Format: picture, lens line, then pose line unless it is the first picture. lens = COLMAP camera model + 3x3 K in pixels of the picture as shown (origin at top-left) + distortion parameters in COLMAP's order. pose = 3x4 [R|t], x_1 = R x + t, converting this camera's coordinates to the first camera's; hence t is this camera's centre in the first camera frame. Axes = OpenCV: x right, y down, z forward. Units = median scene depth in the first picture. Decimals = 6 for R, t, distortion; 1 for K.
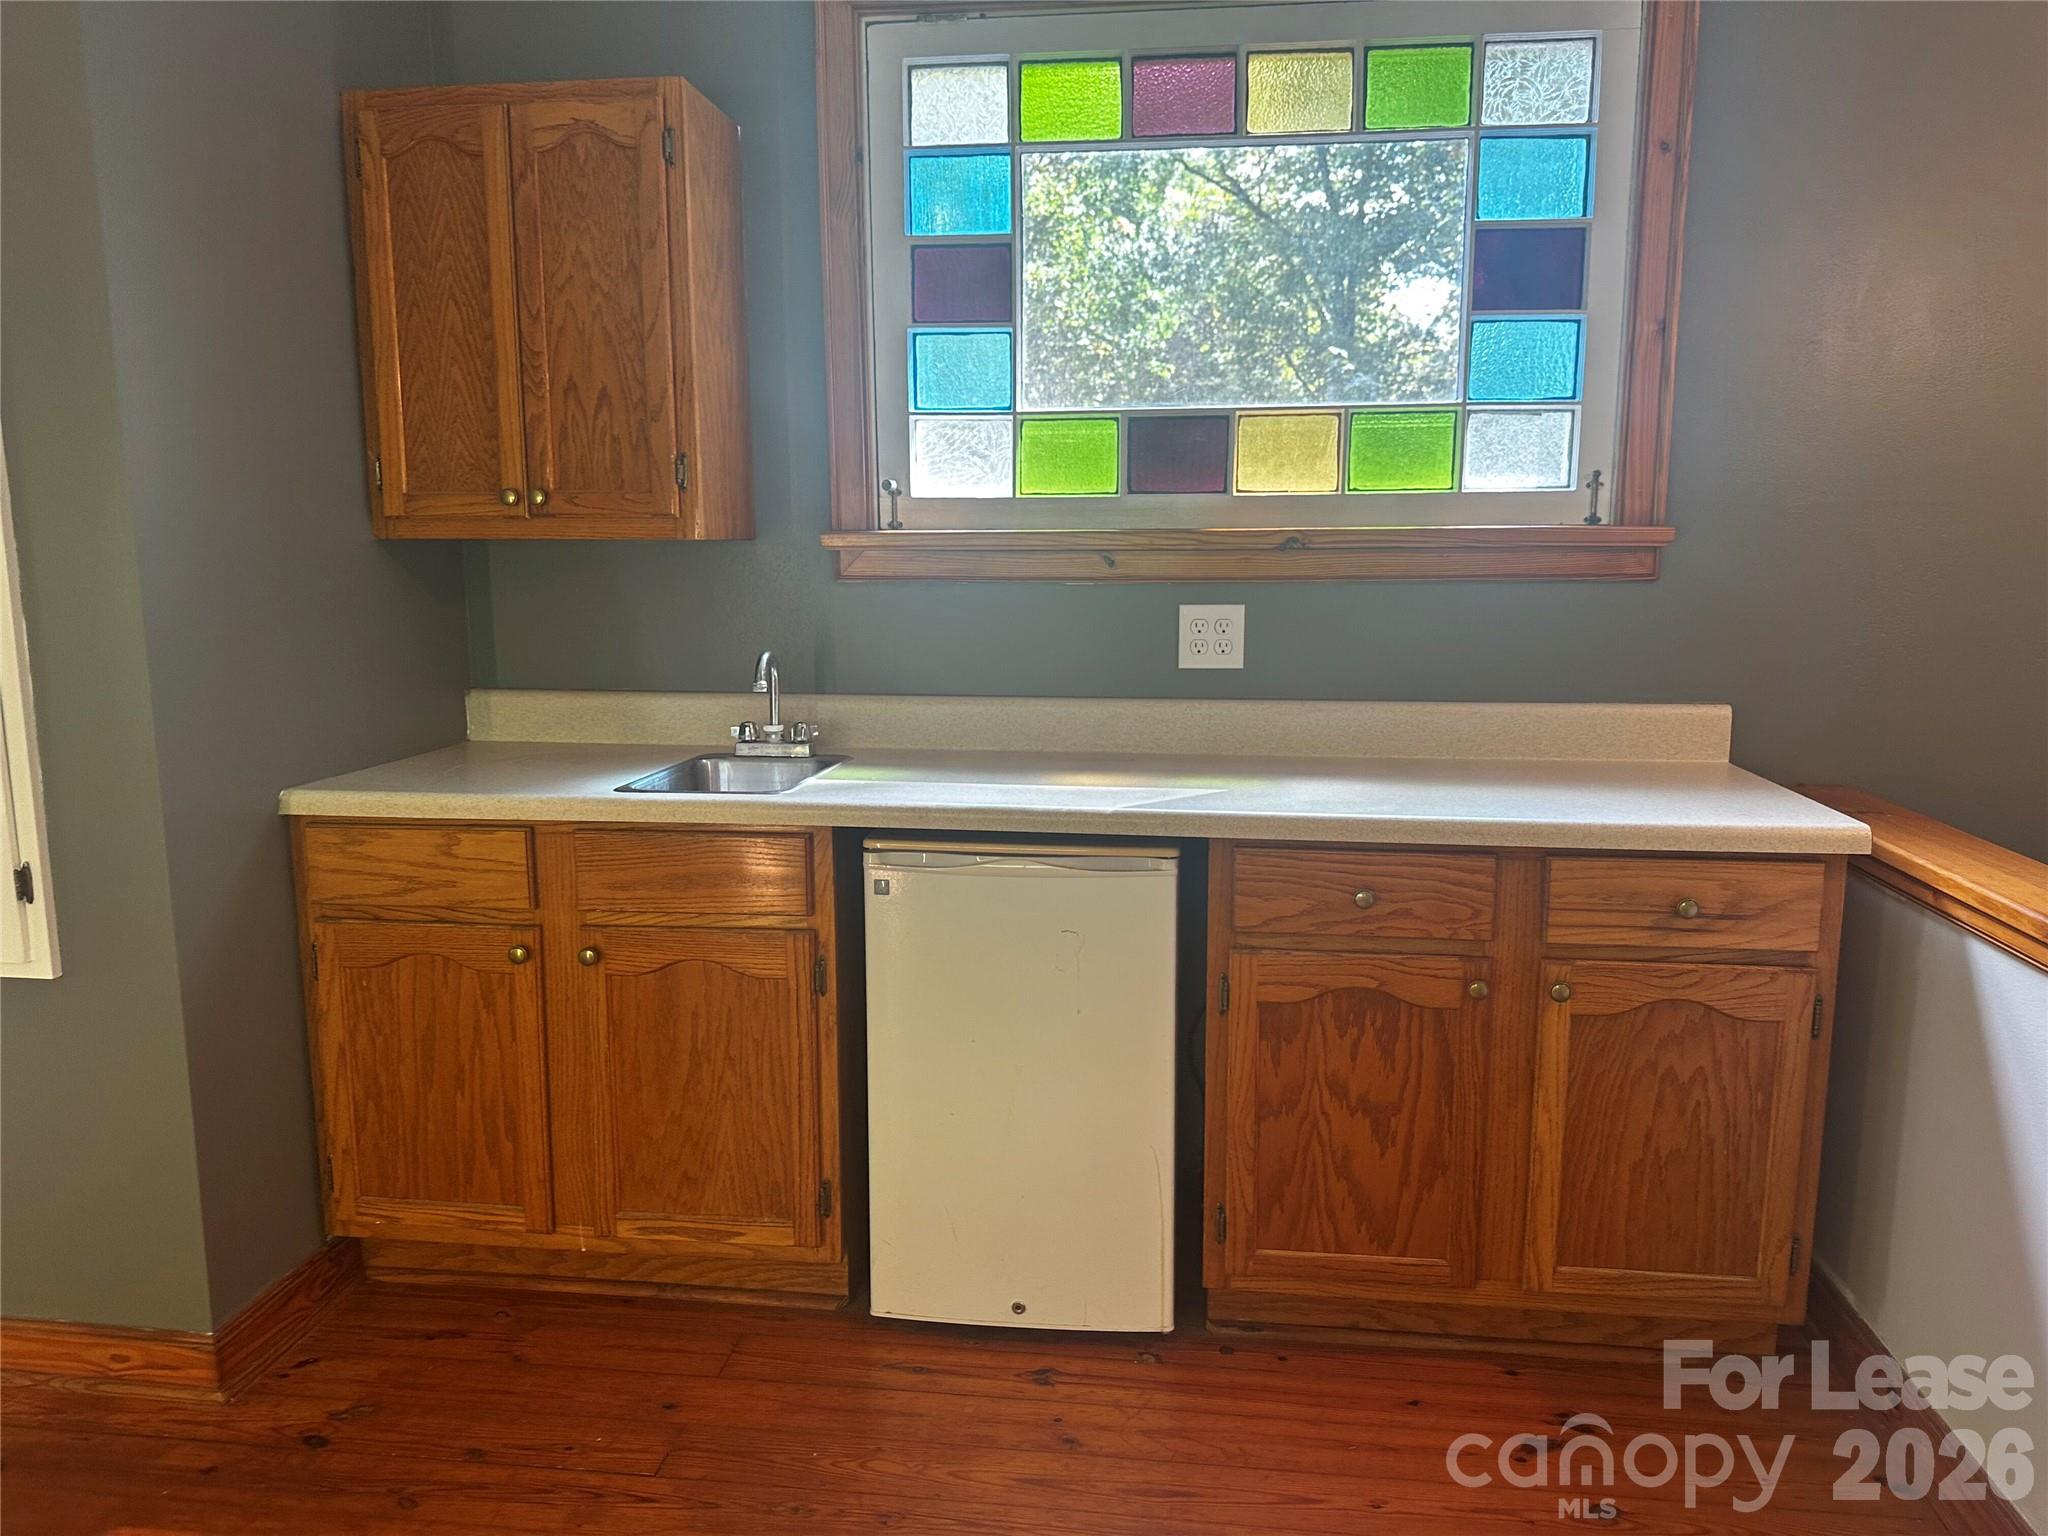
lens RADIAL K [[1444.1, 0, 1029.8], [0, 1444.1, 775.4], [0, 0, 1]] dist [-0.030698, -0.014713]
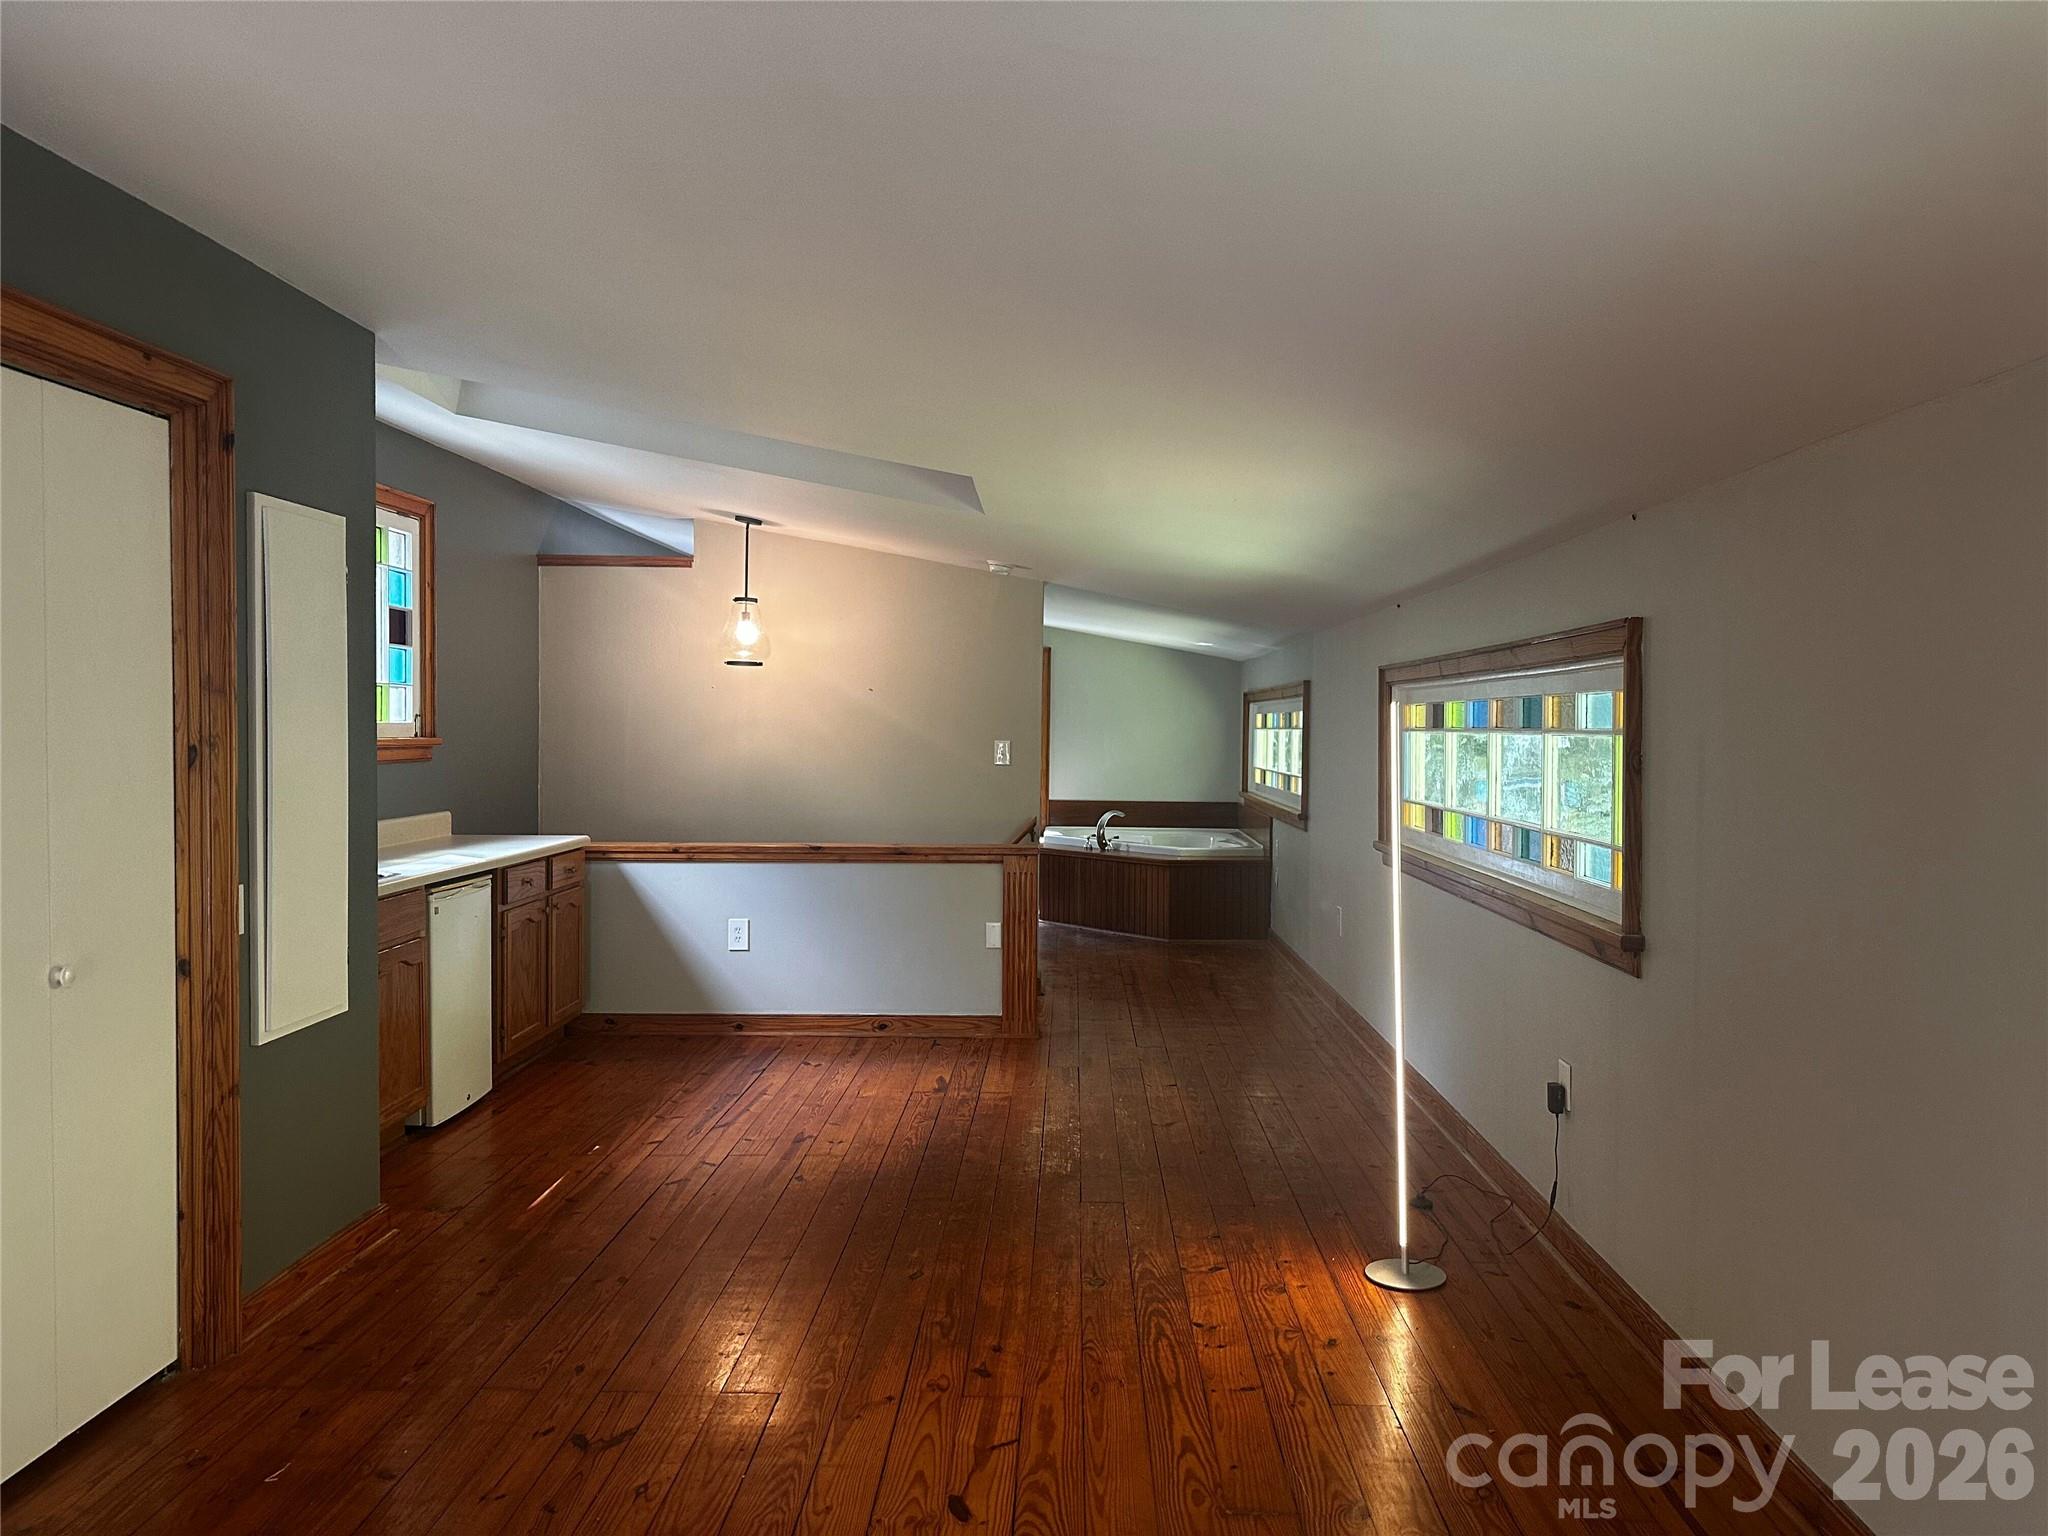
lens RADIAL K [[1444.1, 0, 1038.5], [0, 1444.1, 754.1], [0, 0, 1]] dist [-0.030698, -0.014713]
pose [[-0.085922, -0.022746, 0.996042, -2.554037], [0.144681, 0.988857, 0.035063, -0.109738], [-0.985741, 0.147121, -0.081673, 0.274400]]
